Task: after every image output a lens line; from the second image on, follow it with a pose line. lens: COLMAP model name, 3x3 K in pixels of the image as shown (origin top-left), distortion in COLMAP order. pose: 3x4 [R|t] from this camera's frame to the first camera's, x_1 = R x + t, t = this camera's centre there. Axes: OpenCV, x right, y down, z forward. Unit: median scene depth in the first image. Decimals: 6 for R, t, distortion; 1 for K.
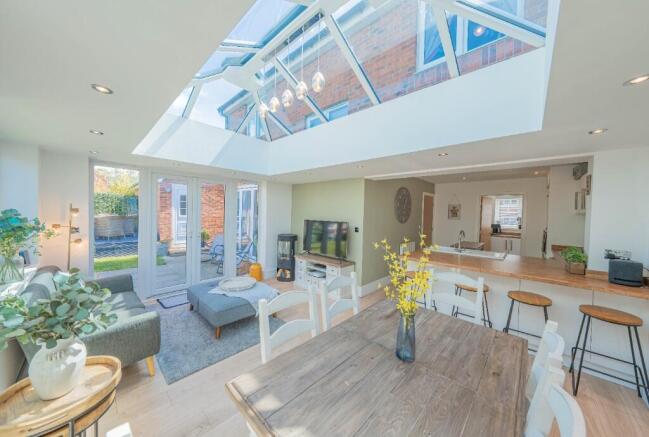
lens RADIAL K [[219.3, 0, 322.9], [0, 219.3, 216.5], [0, 0, 1]] dist [-0.005116, -0.000127]
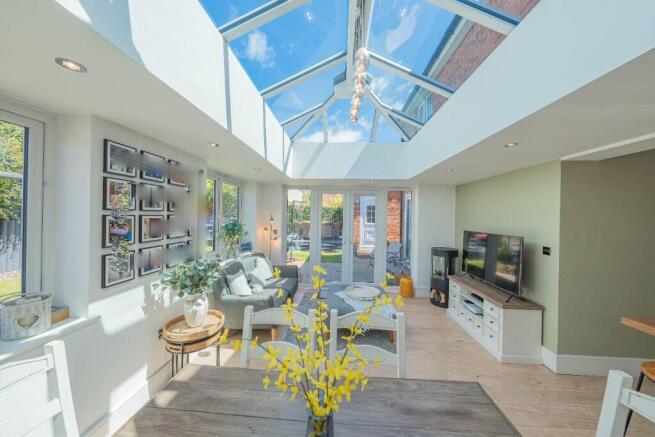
lens RADIAL K [[221.3, 0, 328.8], [0, 221.3, 215.7], [0, 0, 1]] dist [-0.005116, -0.000127]
pose [[0.643703, -0.015489, -0.765119, 0.214778], [-0.014650, 0.999363, -0.032556, -0.004890], [0.765135, 0.032166, 0.643066, 0.169082]]
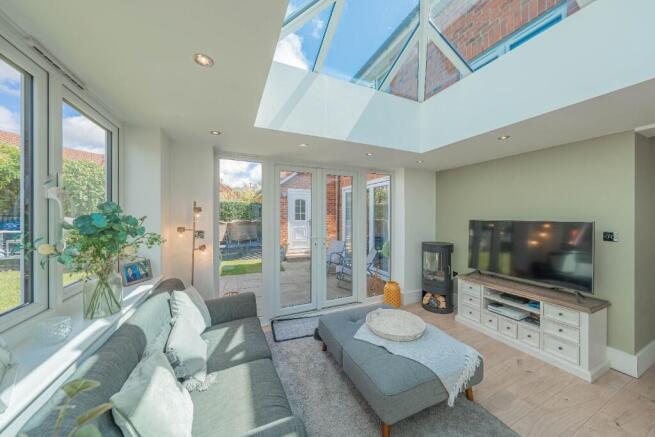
lens RADIAL K [[221.3, 0, 330.7], [0, 221.3, 215.5], [0, 0, 1]] dist [-0.005116, -0.000127]
pose [[0.923268, -0.027317, -0.383184, -0.227712], [0.016188, 0.999349, -0.032239, 0.016334], [0.383815, 0.023563, 0.923109, 0.264496]]
